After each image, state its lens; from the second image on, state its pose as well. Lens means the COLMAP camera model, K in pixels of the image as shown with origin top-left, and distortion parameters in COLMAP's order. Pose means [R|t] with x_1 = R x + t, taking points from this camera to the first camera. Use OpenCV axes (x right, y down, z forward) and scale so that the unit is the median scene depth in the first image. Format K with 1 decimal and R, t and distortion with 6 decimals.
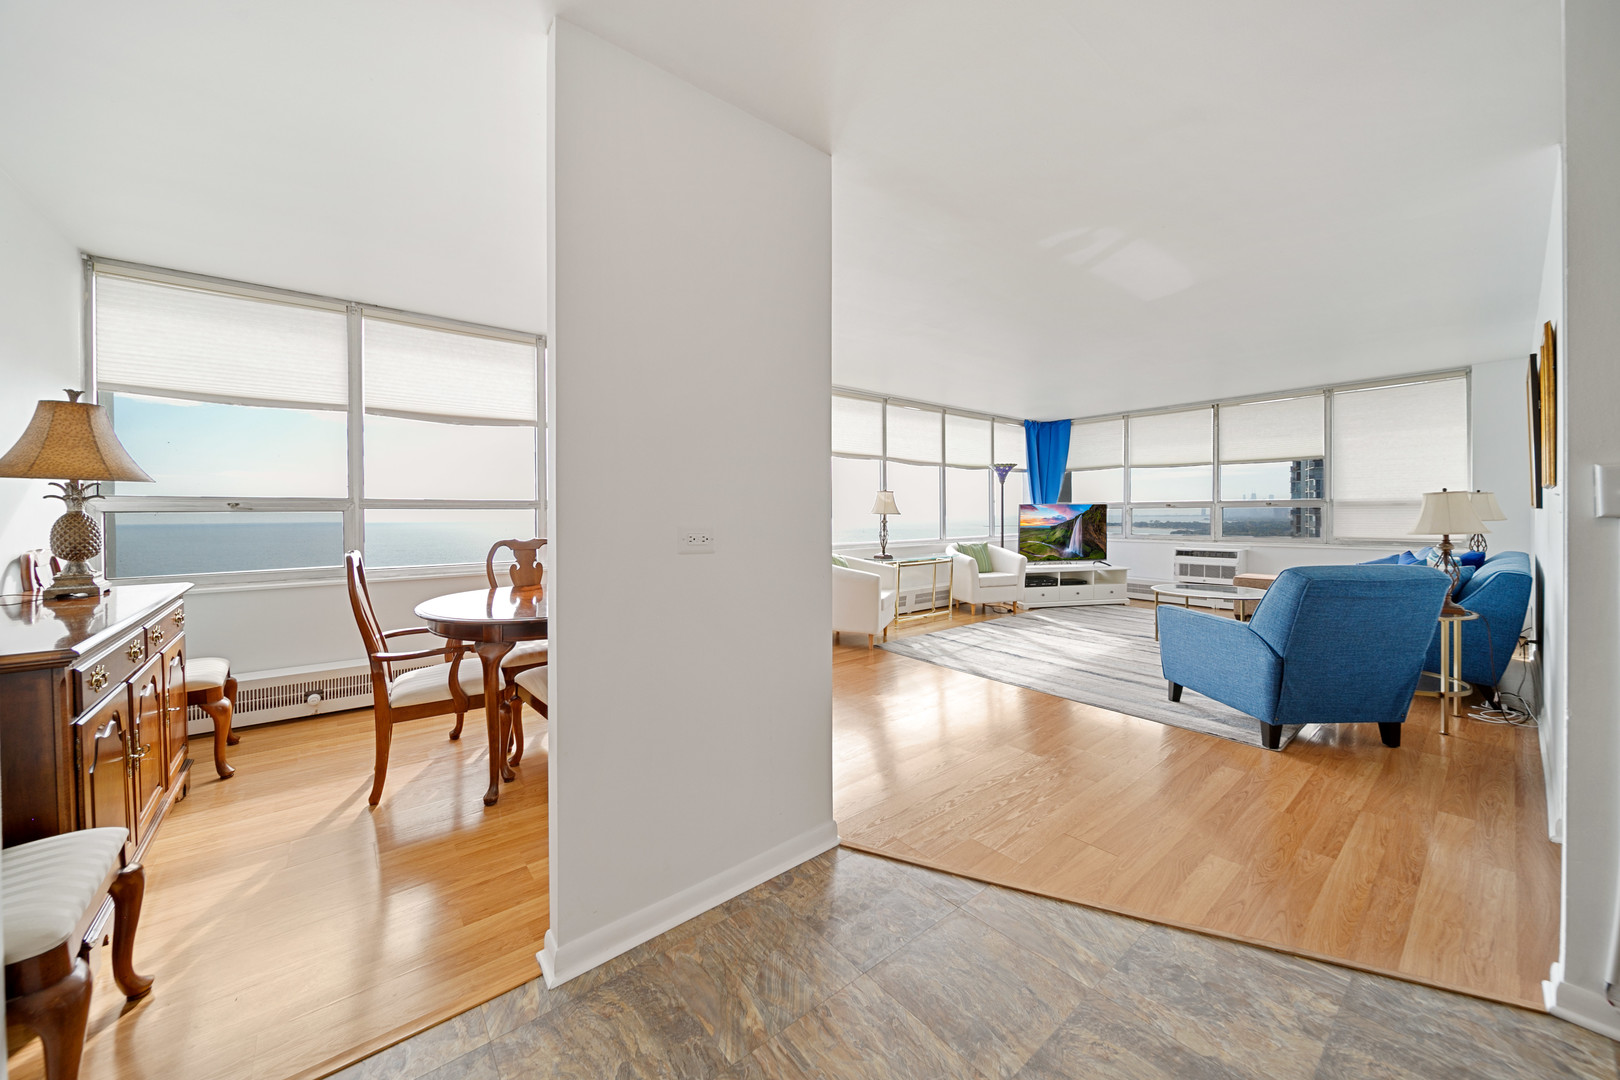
lens RADIAL K [[569.9, 0, 811.5], [0, 569.9, 523.1], [0, 0, 1]] dist [-0.000295, -0.001411]
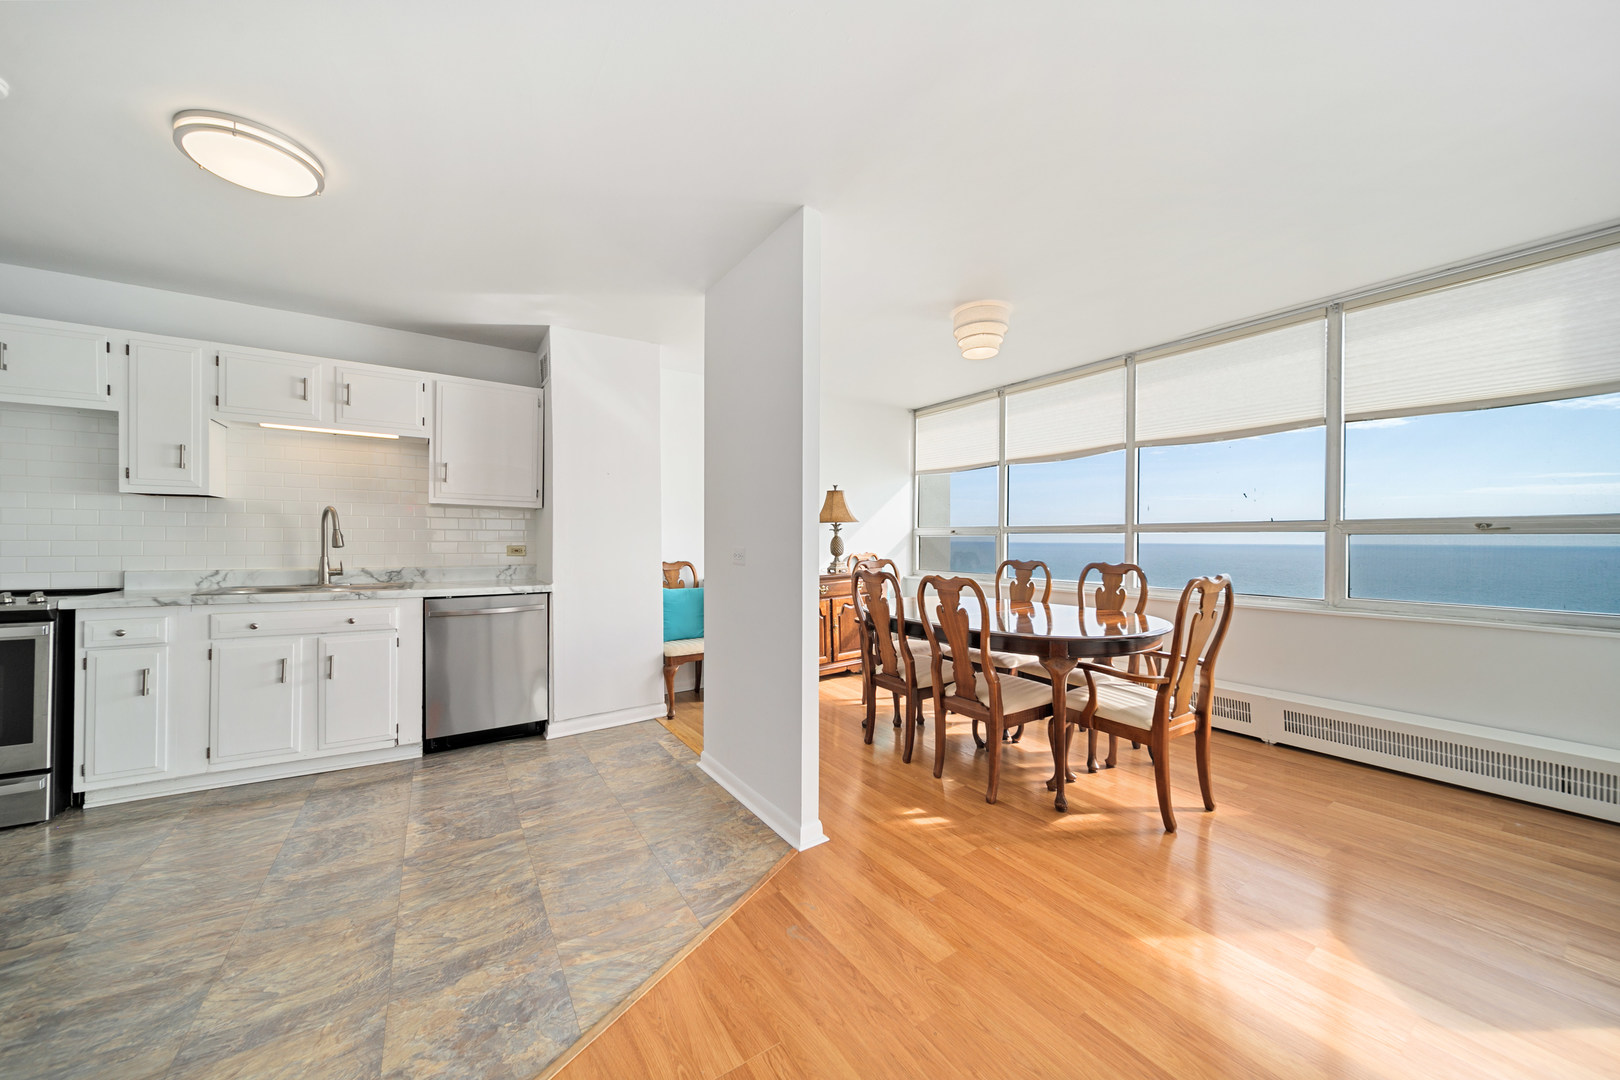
lens RADIAL K [[569.9, 0, 801.2], [0, 569.9, 538.5], [0, 0, 1]] dist [-0.000295, -0.001411]
pose [[-0.107768, 0.008573, -0.994139, 0.353253], [-0.018844, 0.999766, 0.010664, -0.009839], [0.993997, 0.019883, -0.107581, 0.355759]]
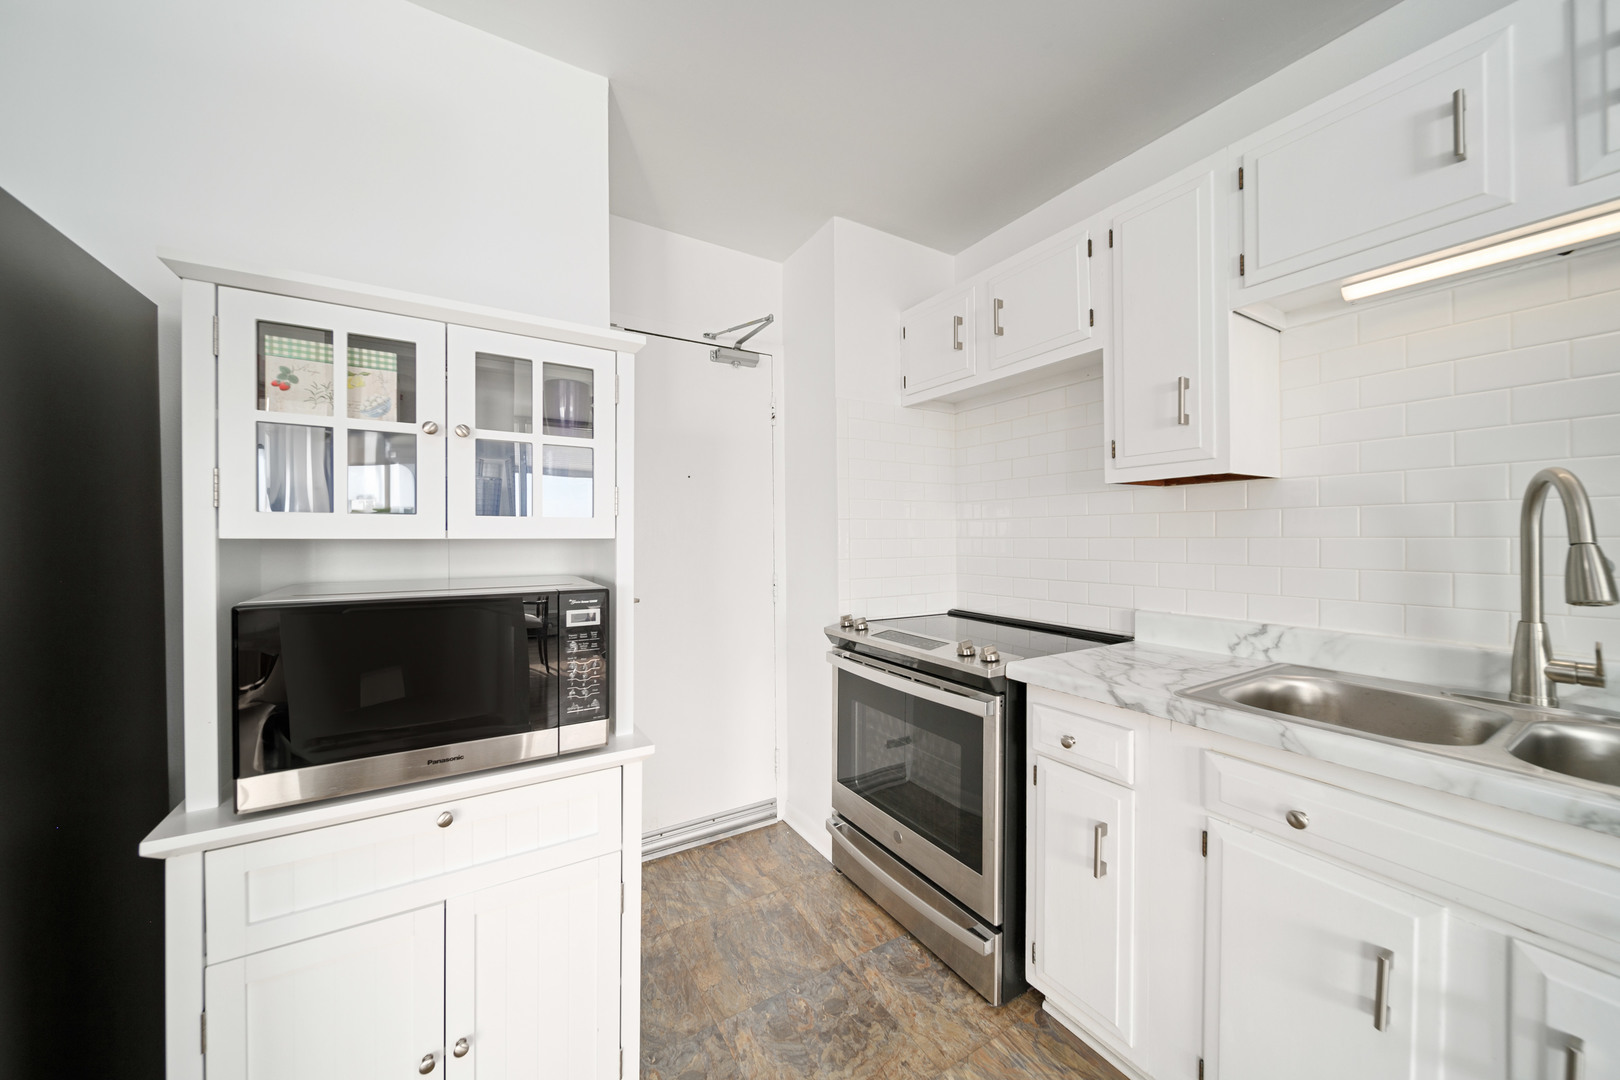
lens RADIAL K [[569.9, 0, 808.1], [0, 569.9, 542.7], [0, 0, 1]] dist [-0.000295, -0.001411]
pose [[-0.991306, 0.018346, 0.130291, 0.251763], [0.021122, 0.999578, 0.019951, -0.010631], [-0.129870, 0.022529, -0.991275, 0.248770]]
